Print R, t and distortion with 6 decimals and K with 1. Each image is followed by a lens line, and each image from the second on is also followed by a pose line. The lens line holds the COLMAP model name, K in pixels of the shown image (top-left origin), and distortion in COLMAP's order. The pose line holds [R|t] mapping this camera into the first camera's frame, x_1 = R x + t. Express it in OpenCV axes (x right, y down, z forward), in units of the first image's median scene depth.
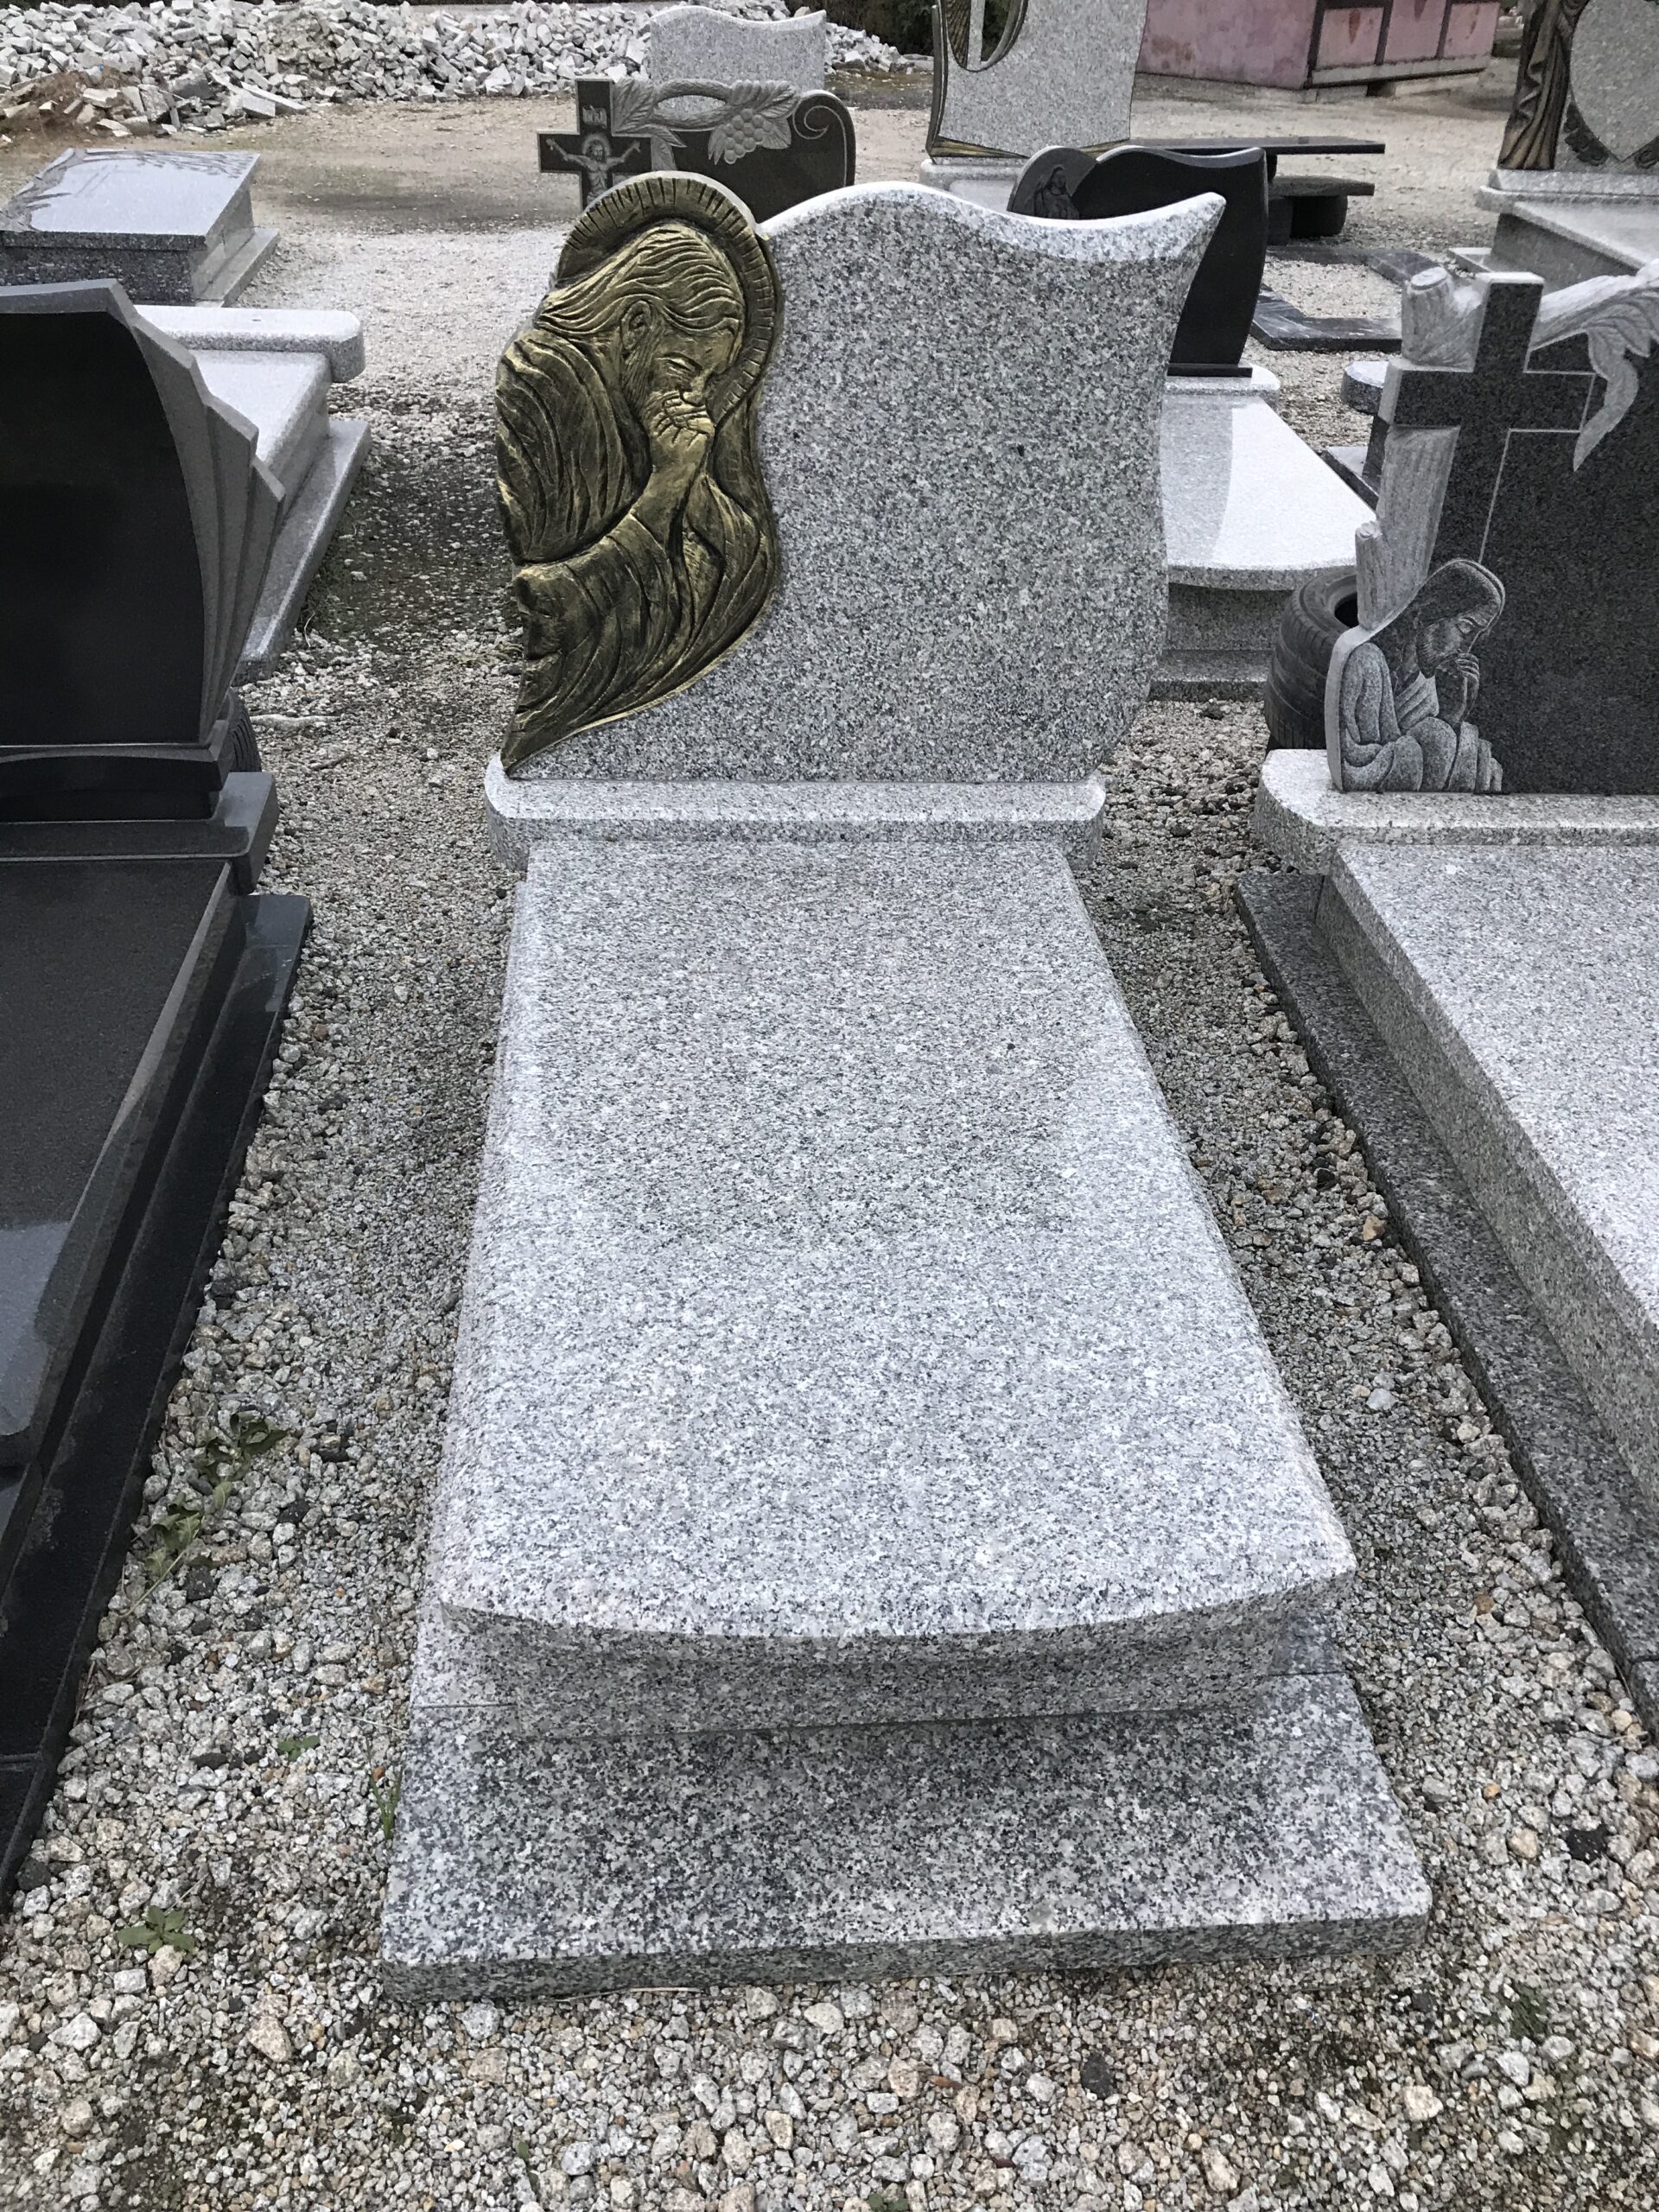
lens RADIAL K [[1846.9, 0, 832.6], [0, 1846.9, 1112.7], [0, 0, 1]] dist [0.001186, 0.018906]
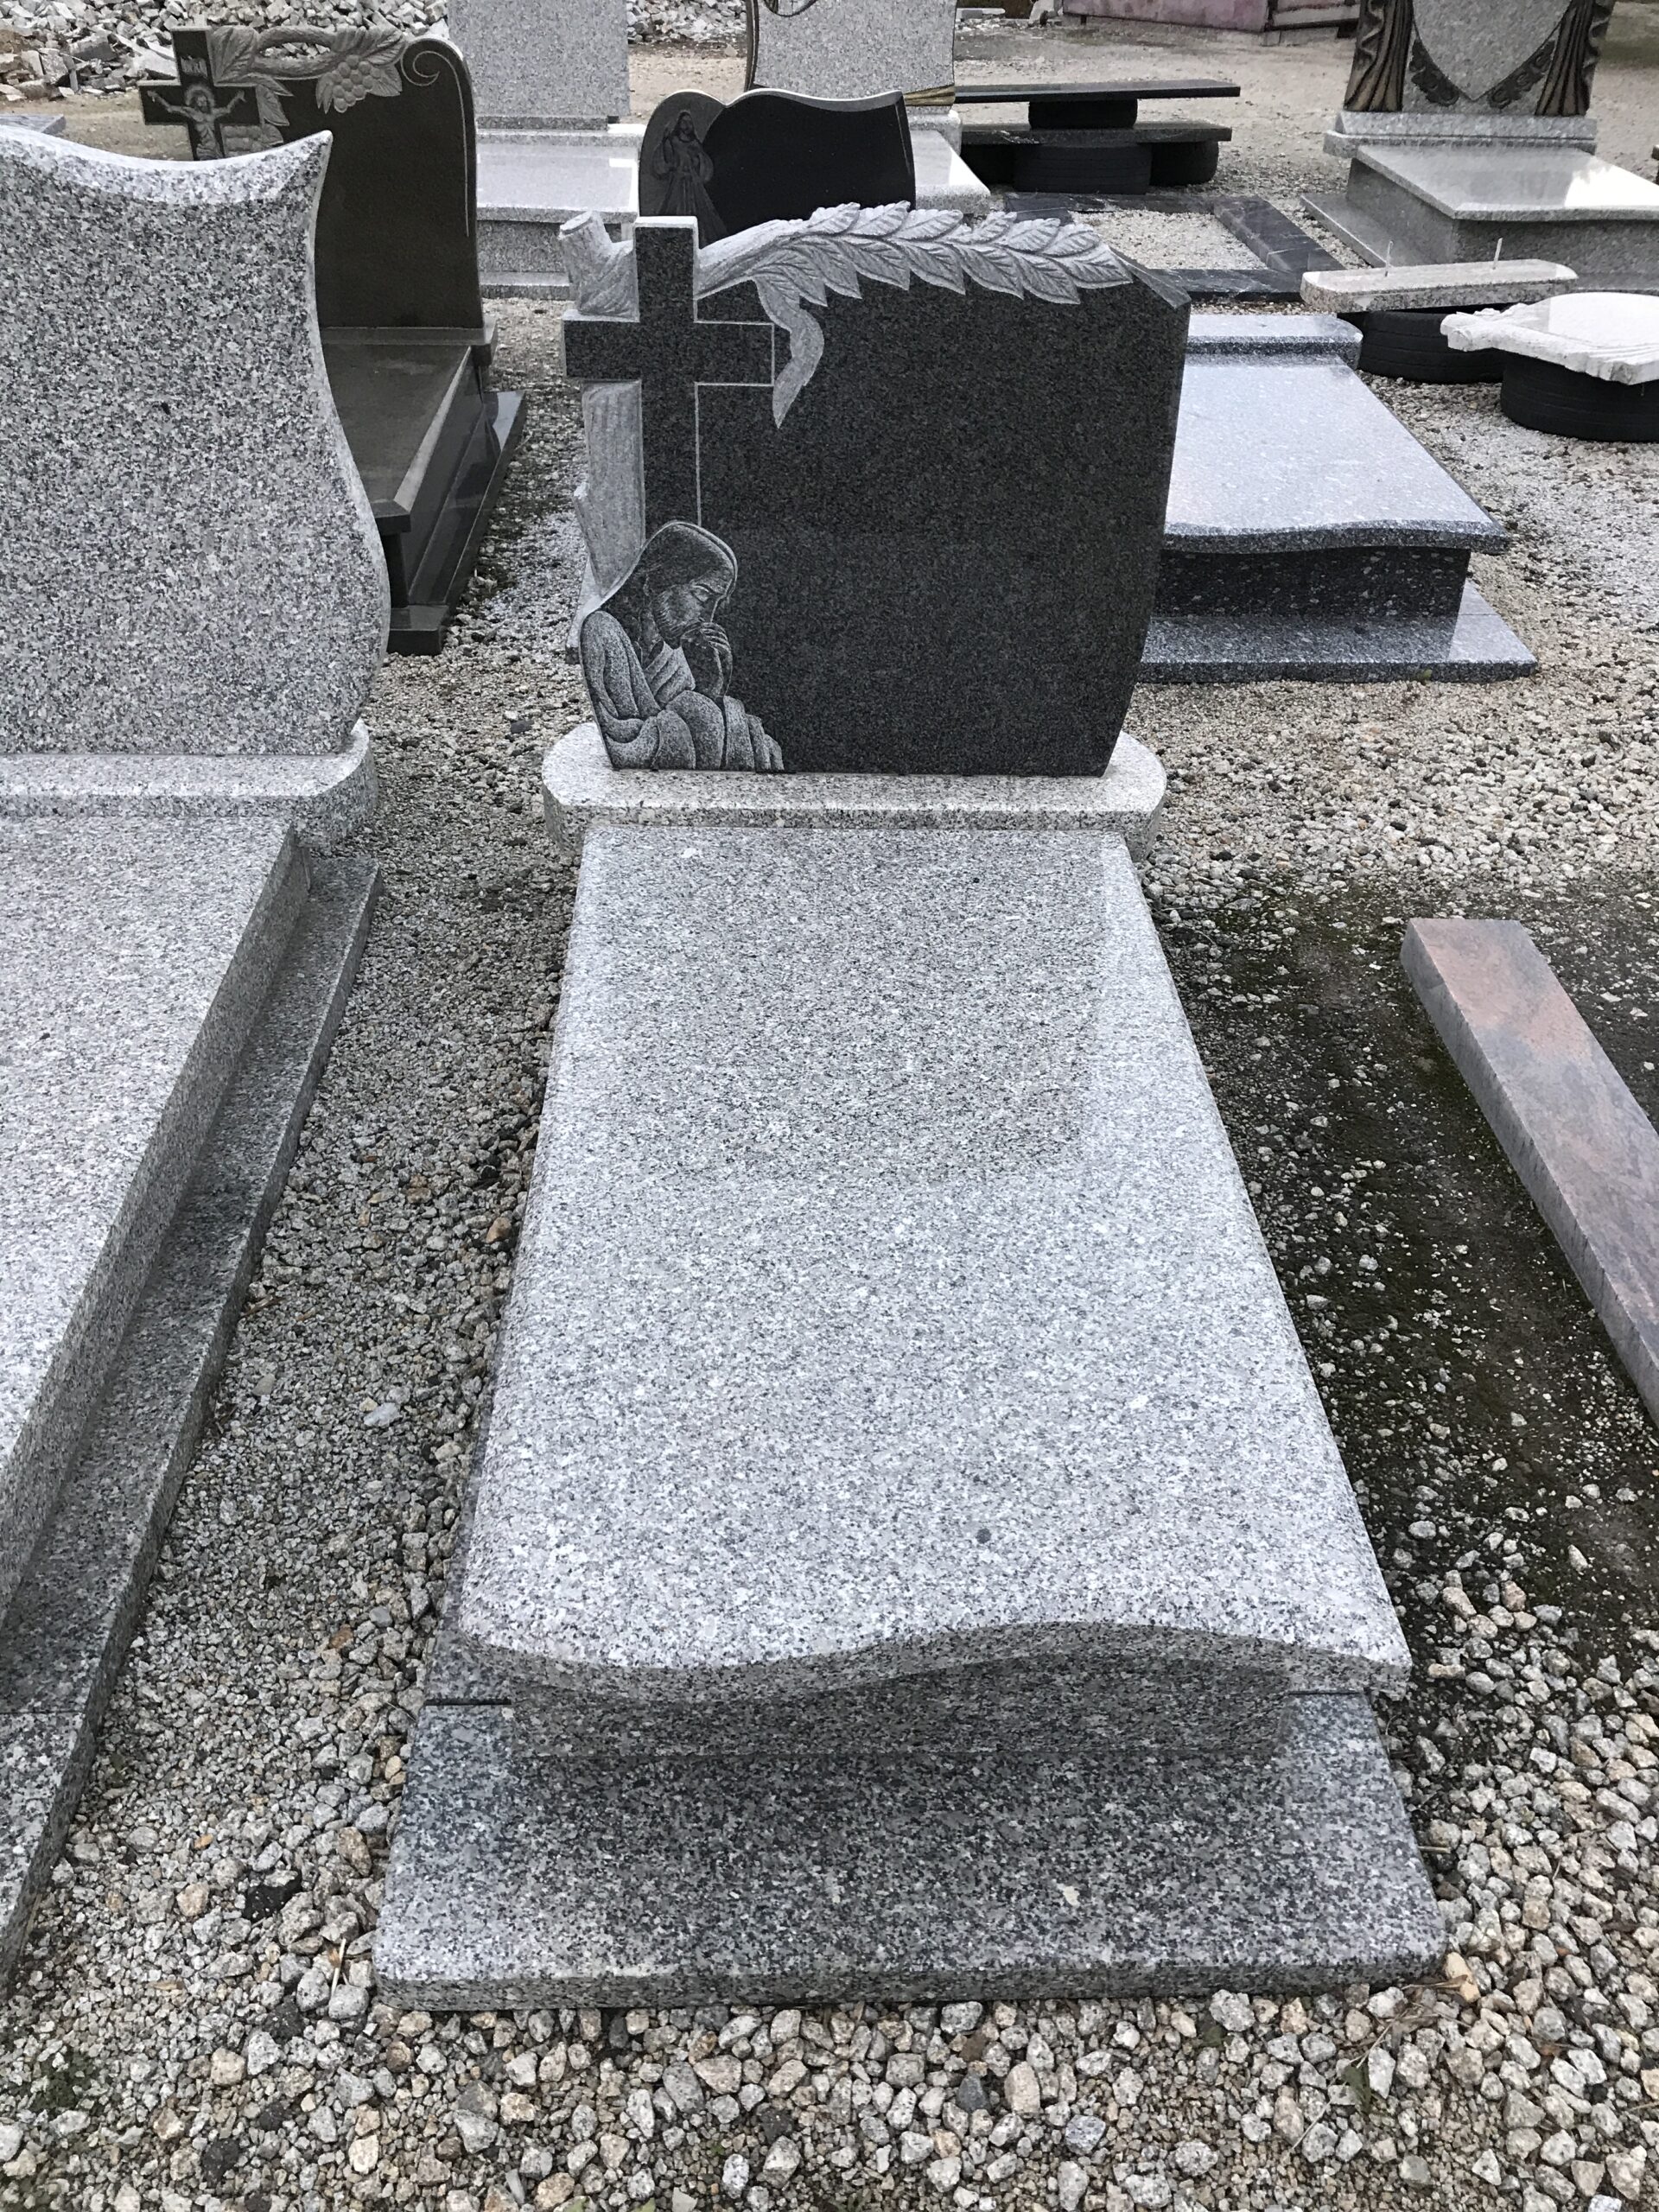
lens RADIAL K [[1796.3, 0, 823.1], [0, 1796.3, 1156.1], [0, 0, 1]] dist [-0.032733, 0.029672]
pose [[0.996878, 0.028241, -0.073730, 0.475936], [-0.024288, 0.998247, 0.053970, -0.027737], [0.075124, -0.052011, 0.995817, 0.080208]]
